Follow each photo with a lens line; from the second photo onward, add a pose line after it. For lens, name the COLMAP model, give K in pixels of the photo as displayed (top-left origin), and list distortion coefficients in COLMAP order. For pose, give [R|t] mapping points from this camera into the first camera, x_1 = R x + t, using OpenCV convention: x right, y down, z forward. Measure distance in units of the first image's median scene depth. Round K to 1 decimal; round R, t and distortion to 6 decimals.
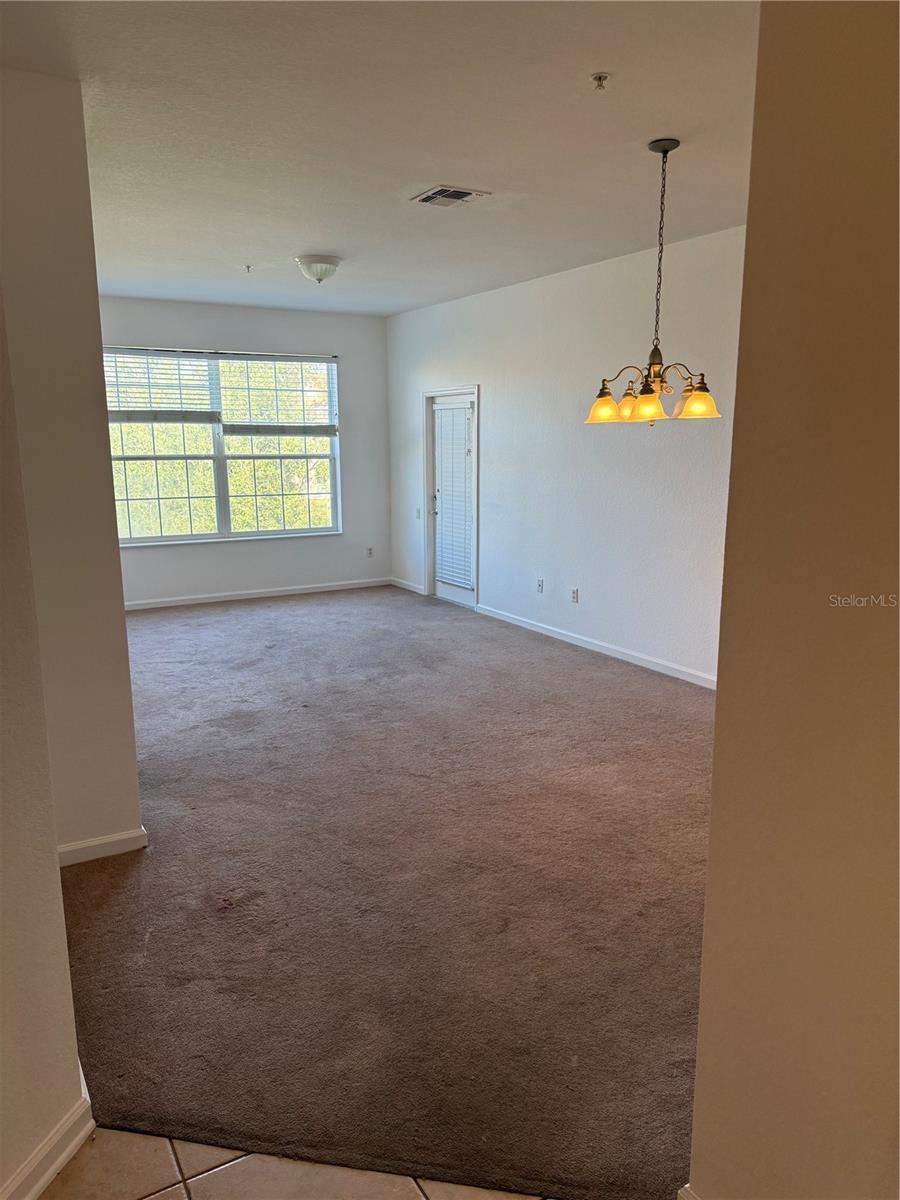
lens RADIAL K [[847.7, 0, 455.6], [0, 847.7, 603.8], [0, 0, 1]] dist [0.051674, -0.003504]
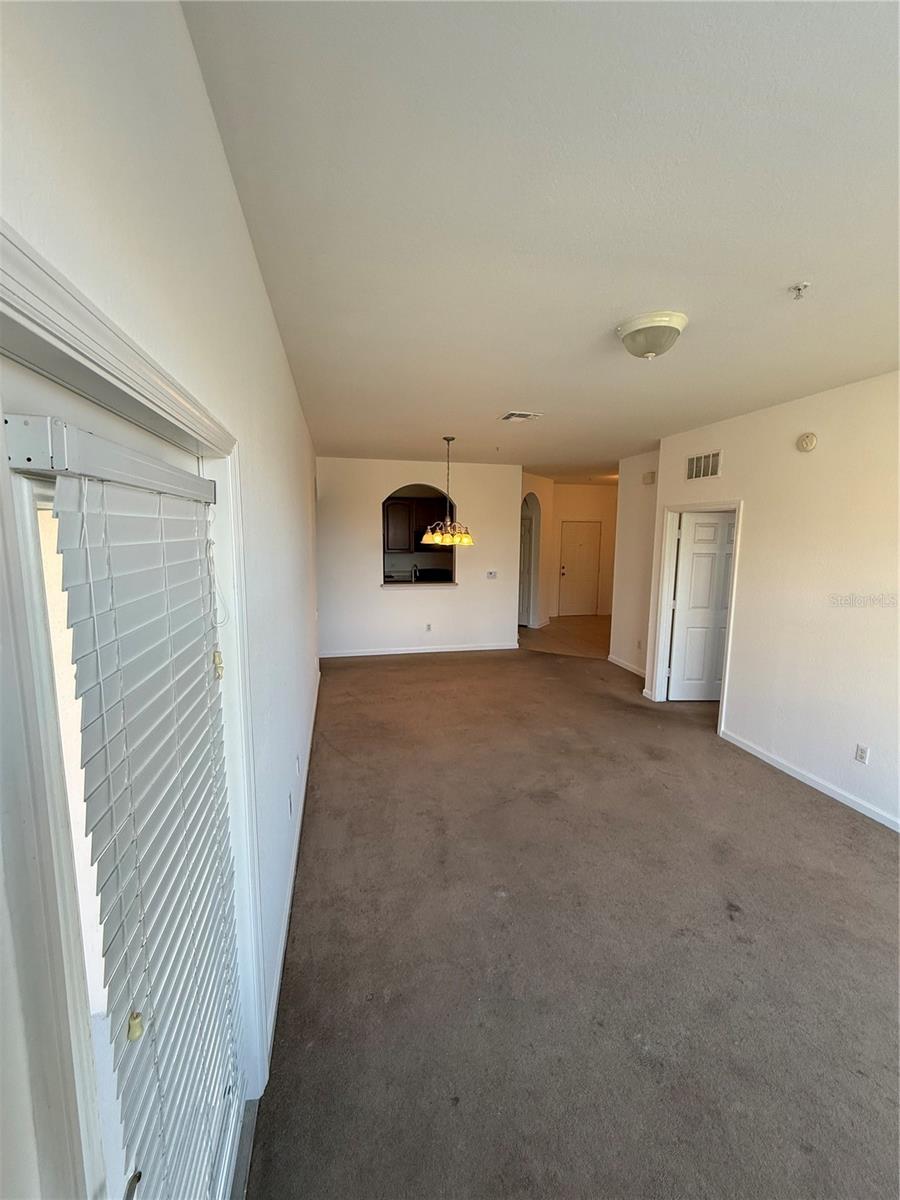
lens RADIAL K [[479.1, 0, 450.4], [0, 479.1, 596.4], [0, 0, 1]] dist [-0.000319, 0.000126]
pose [[-0.951288, -0.047173, 0.304673, -0.102082], [0.053517, 0.947956, 0.313871, -0.250802], [-0.303623, 0.314887, -0.899255, 1.138567]]
